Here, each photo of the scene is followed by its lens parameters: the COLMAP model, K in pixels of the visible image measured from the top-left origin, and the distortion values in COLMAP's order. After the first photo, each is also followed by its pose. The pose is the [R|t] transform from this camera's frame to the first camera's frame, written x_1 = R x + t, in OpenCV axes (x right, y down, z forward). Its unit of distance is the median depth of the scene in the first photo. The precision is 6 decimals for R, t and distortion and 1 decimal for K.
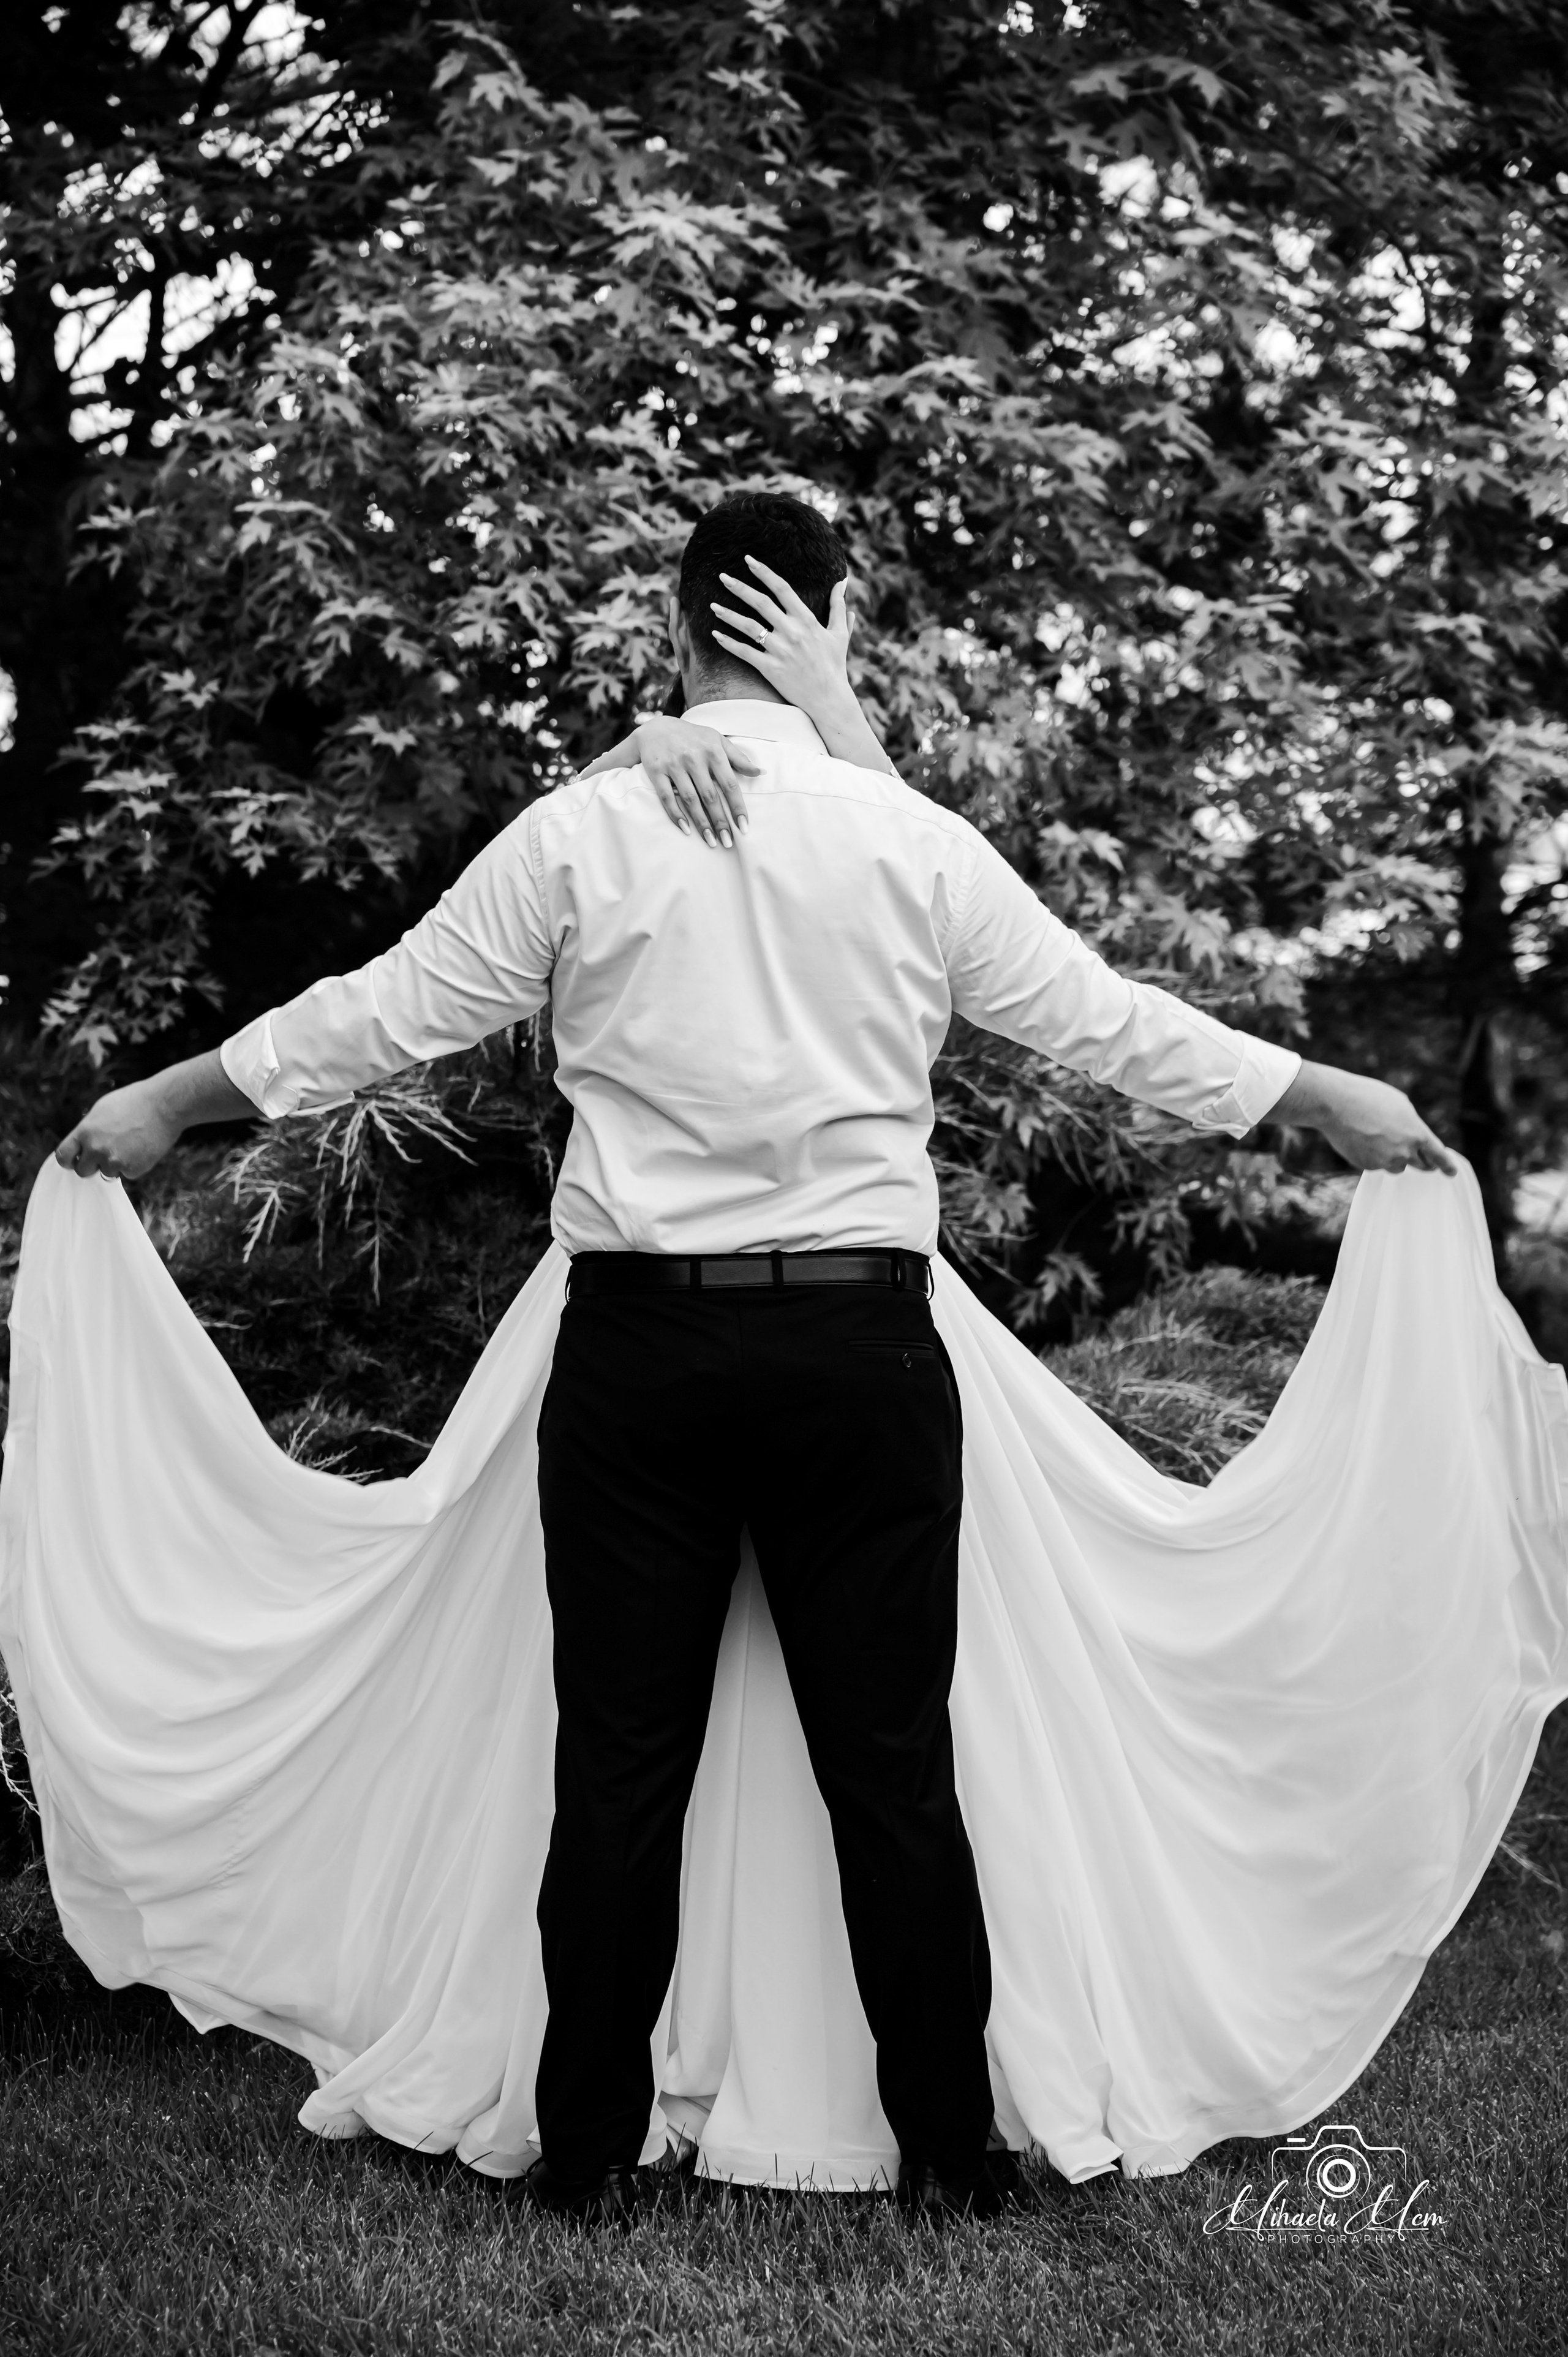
lens RADIAL K [[5187.6, 0, 774.1], [0, 5187.6, 1175.0], [0, 0, 1]] dist [0.022647, 0.000000]
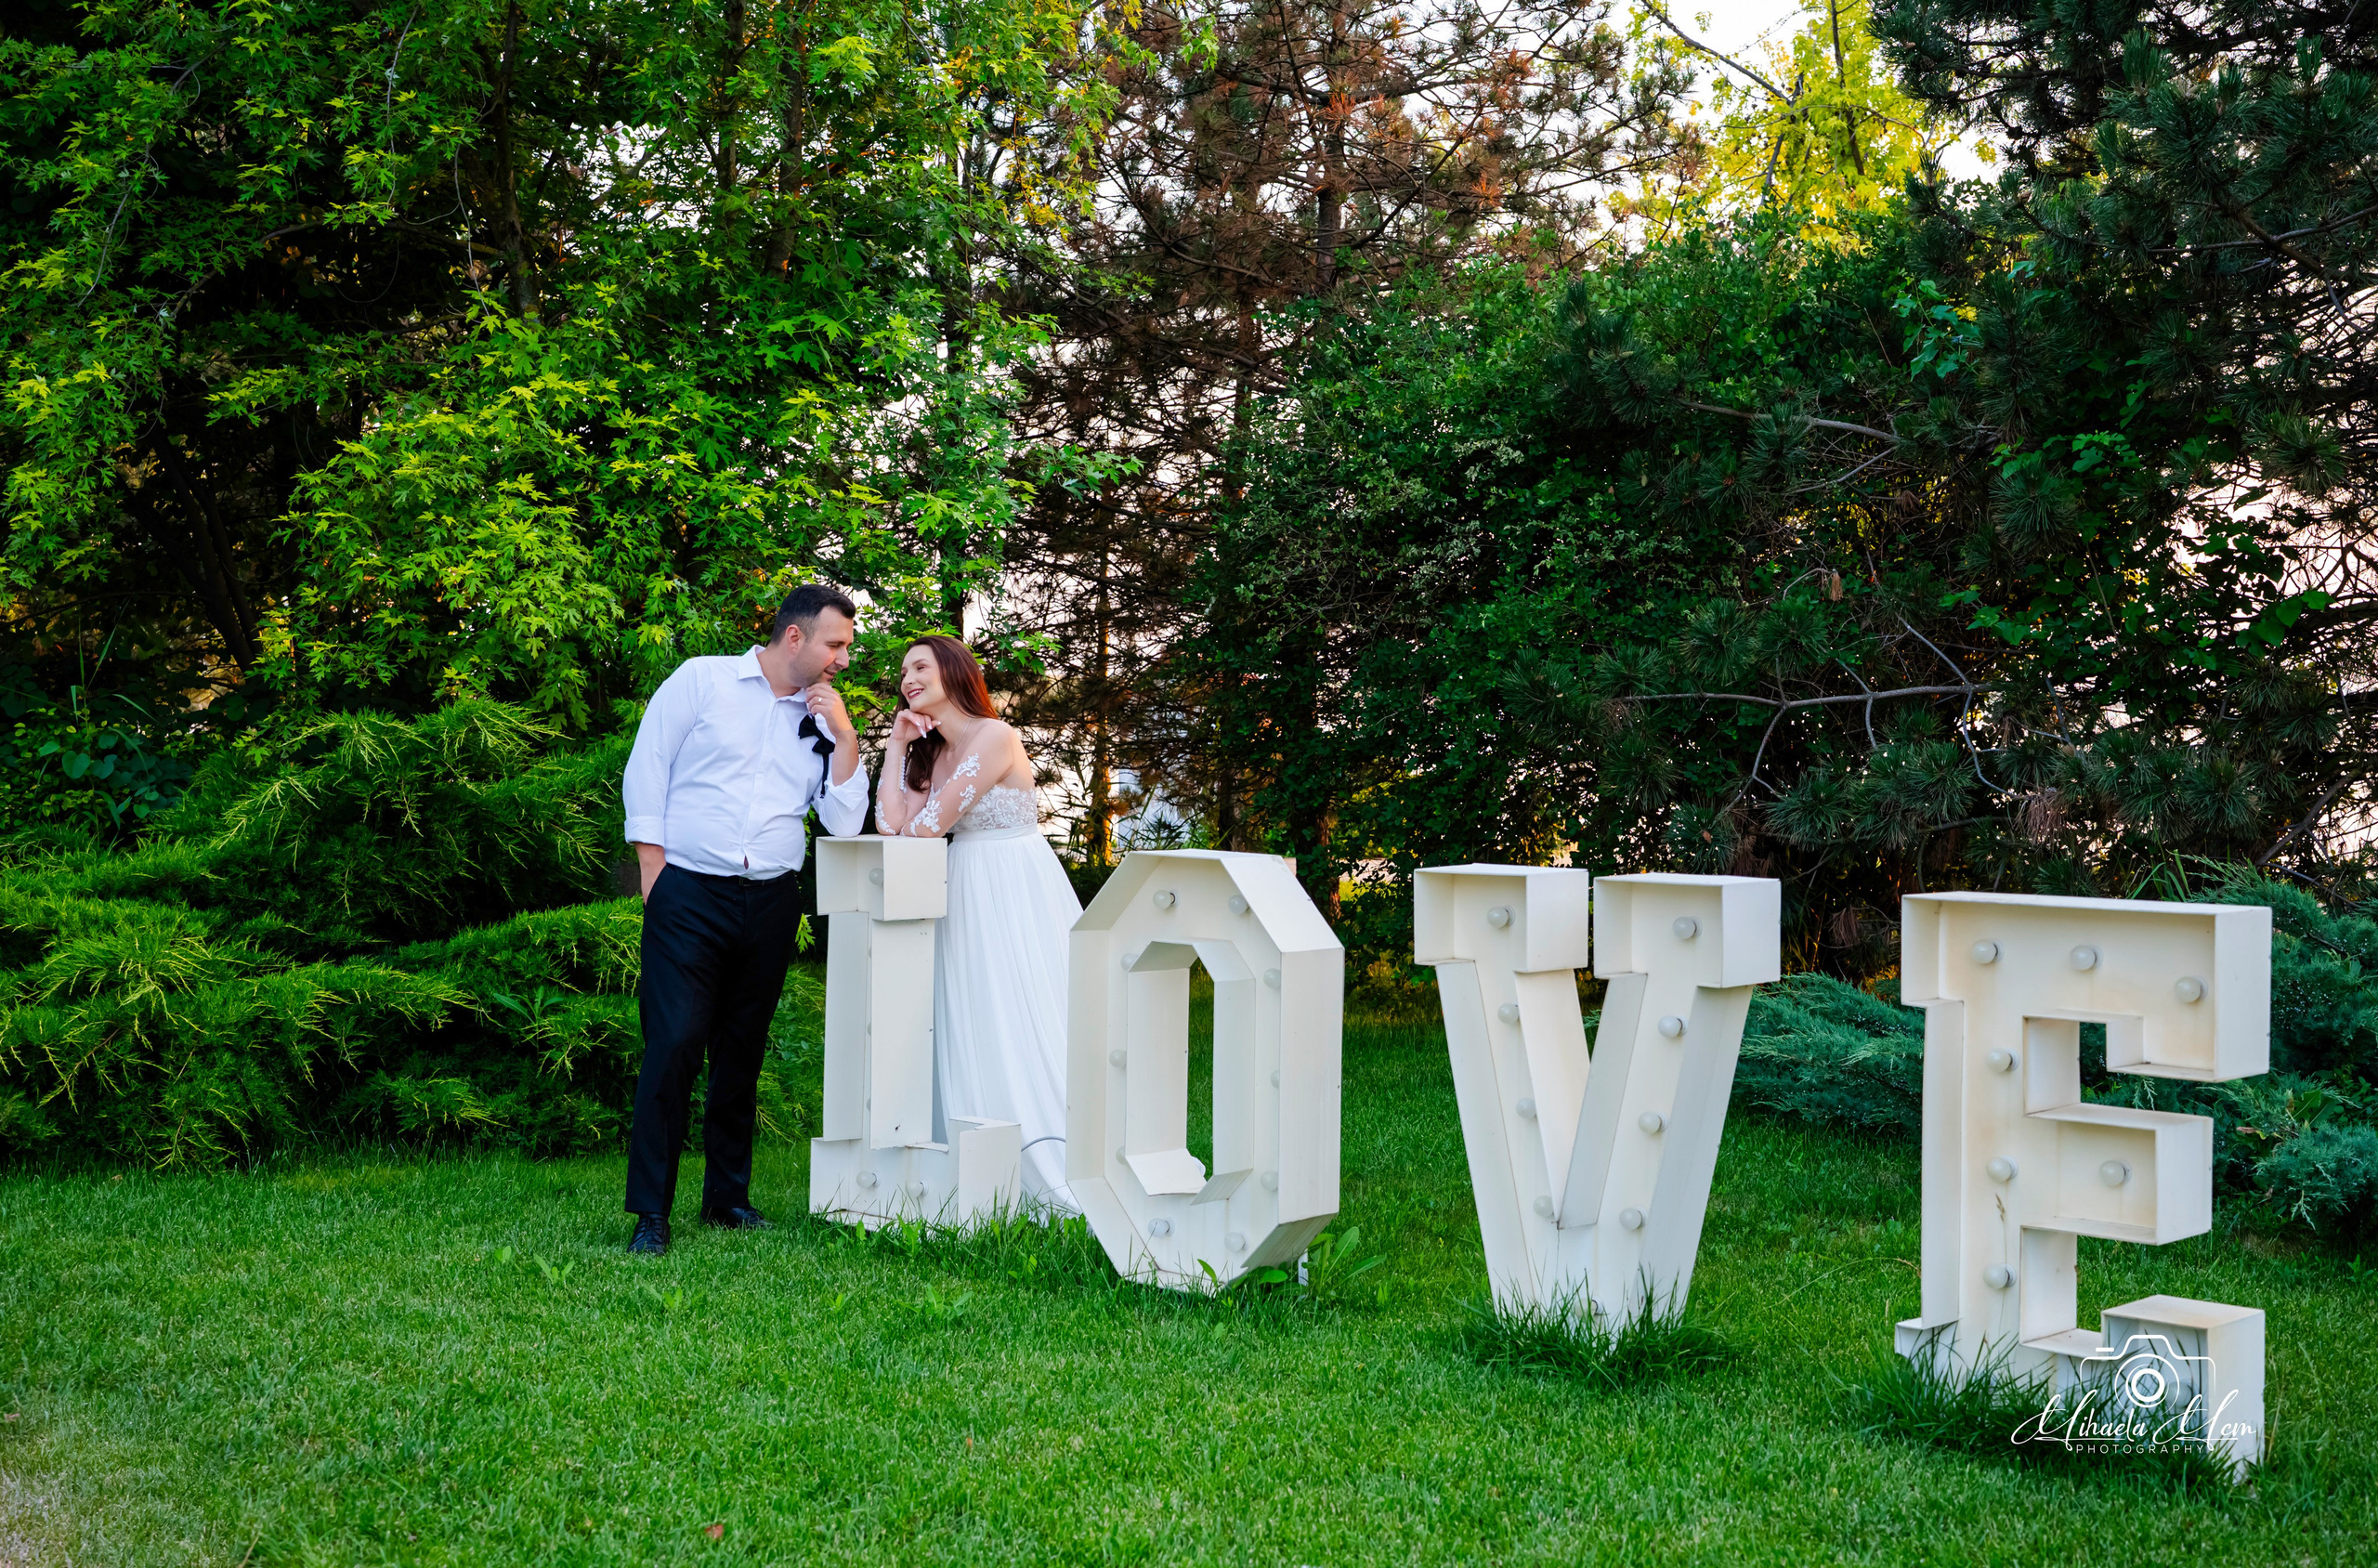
lens RADIAL K [[2924.8, 0, 1199.5], [0, 2924.8, 791.8], [0, 0, 1]] dist [0.016232, 0.000000]
pose [[0.999449, 0.027347, -0.018824, 0.280541], [-0.027829, 0.999279, -0.025827, 0.010404], [0.018104, 0.026337, 0.999489, -0.221252]]
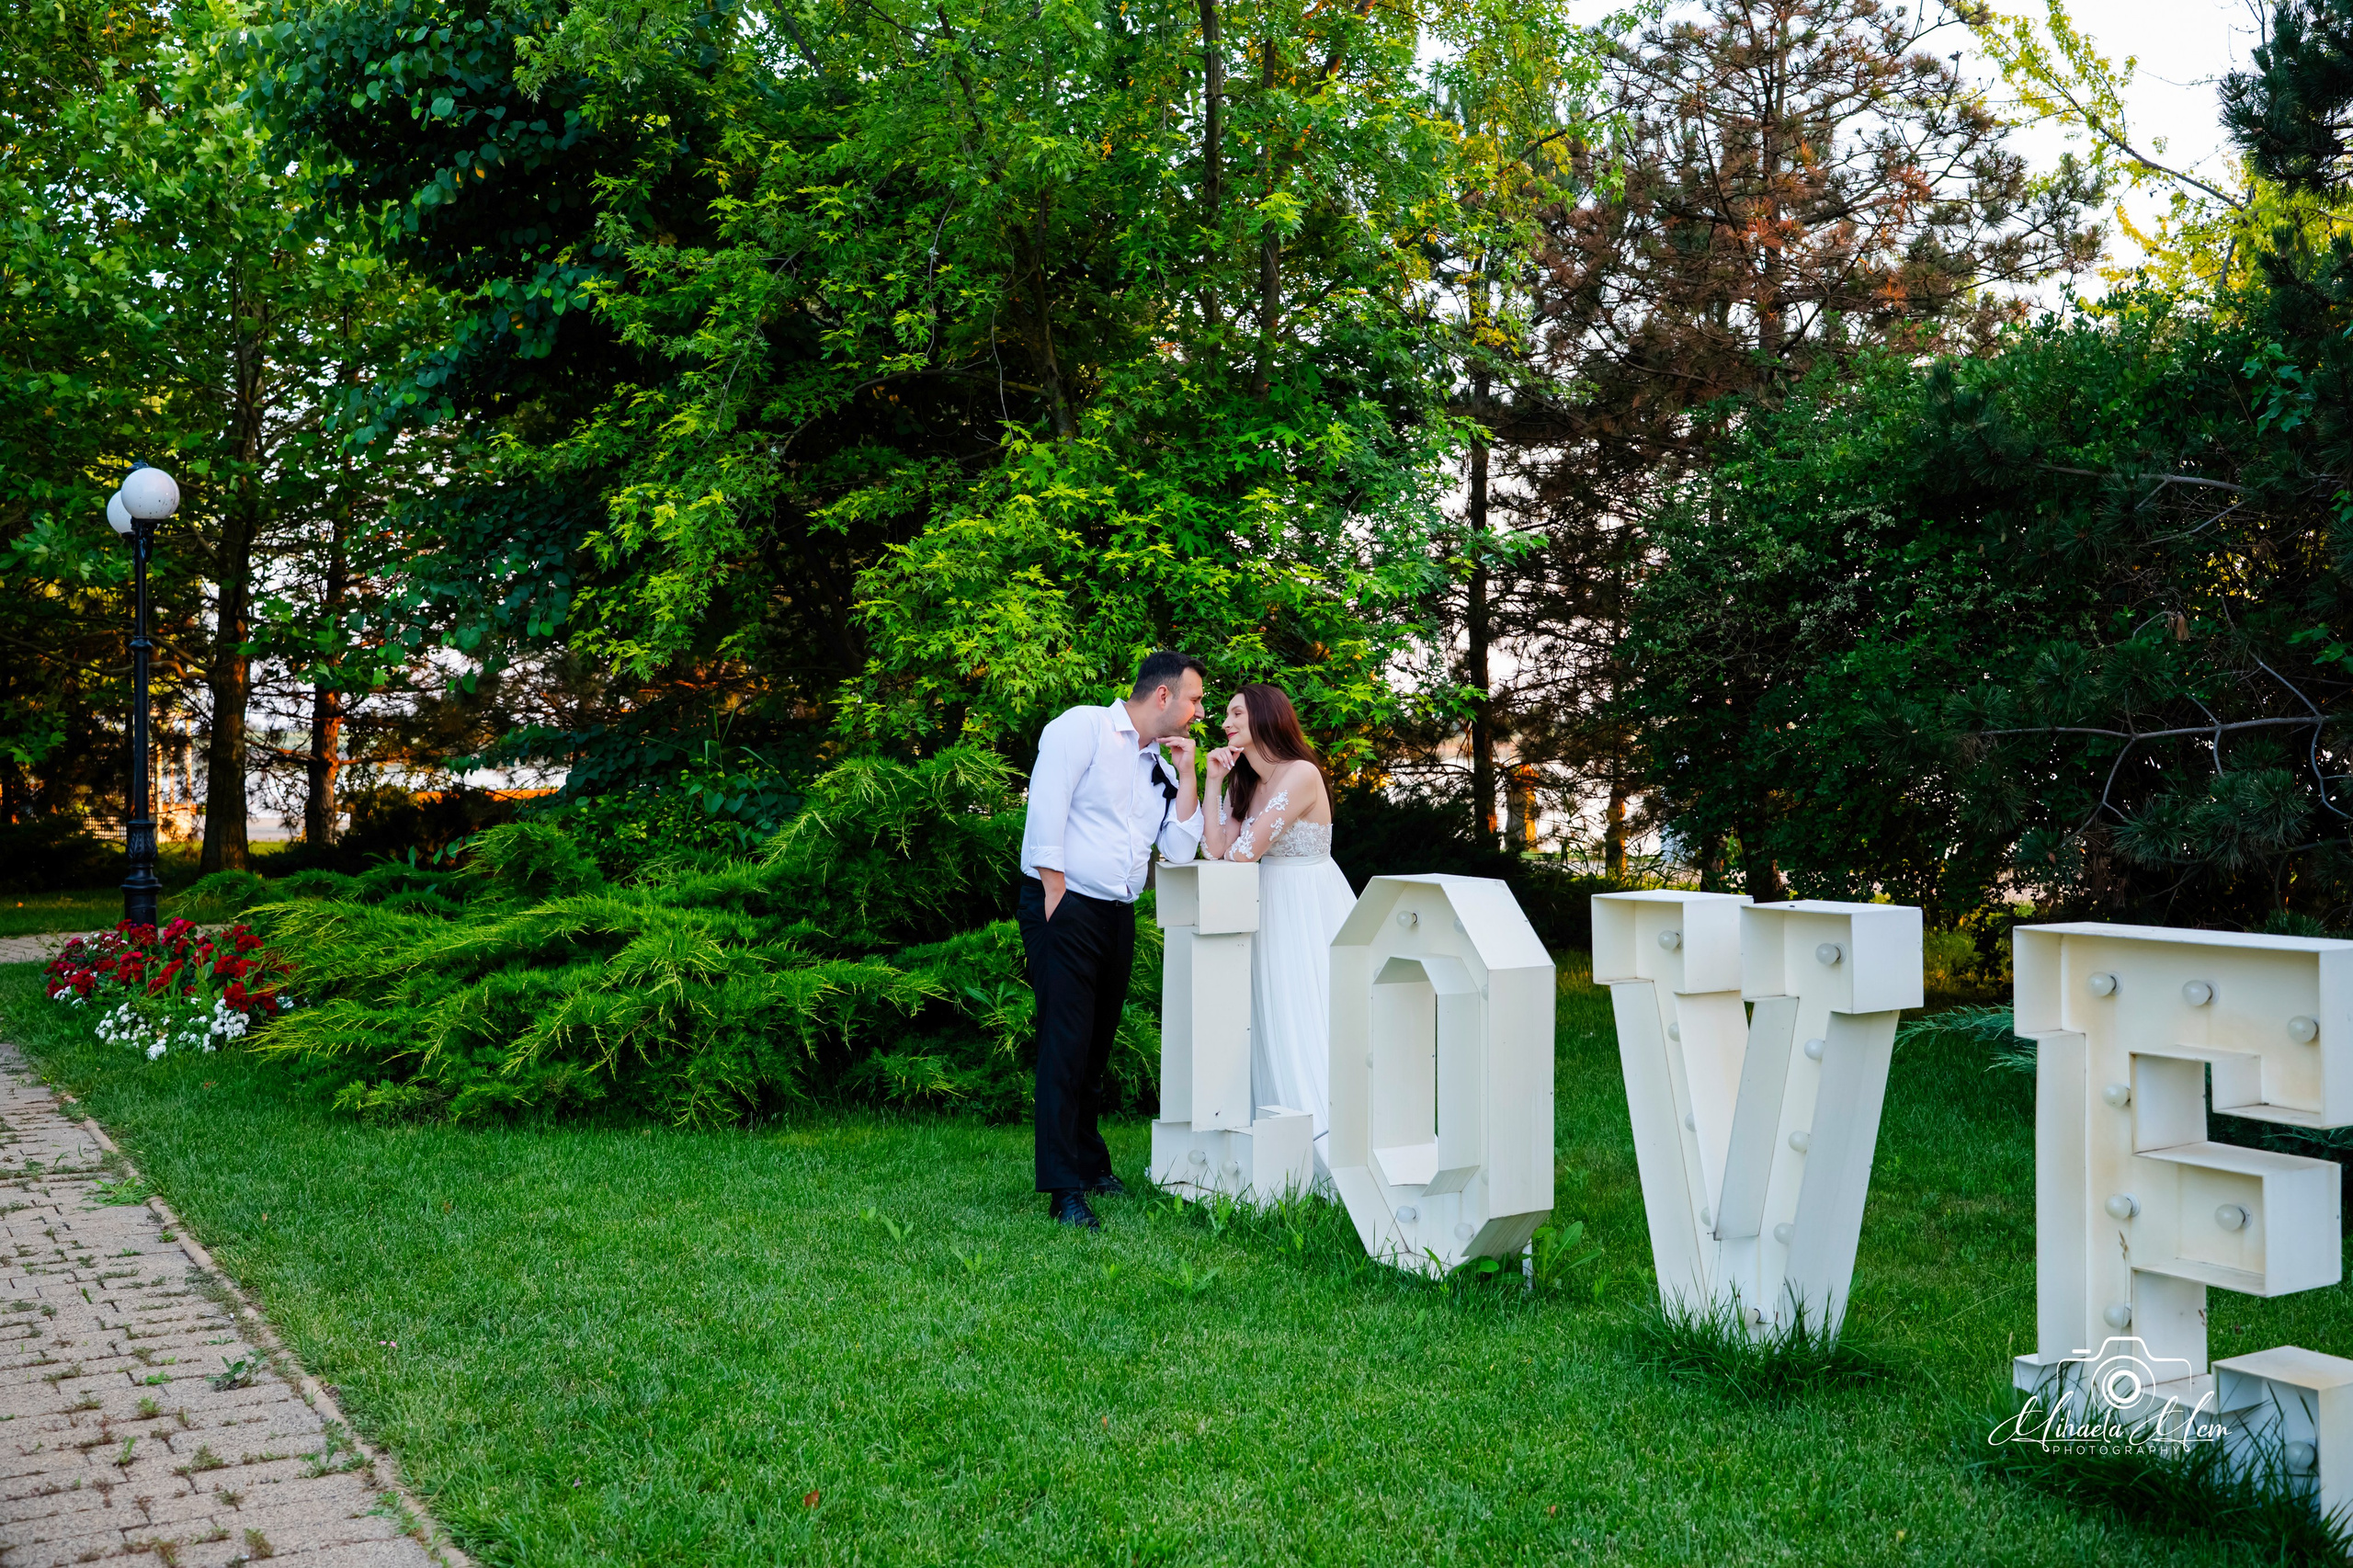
lens RADIAL K [[2288.6, 0, 1182.6], [0, 2288.6, 779.0], [0, 0, 1]] dist [0.009657, 0.000000]
pose [[0.960717, 0.017675, -0.276968, 0.375382], [-0.028242, 0.999016, -0.034210, 0.003048], [0.276091, 0.040688, 0.960270, -0.120643]]
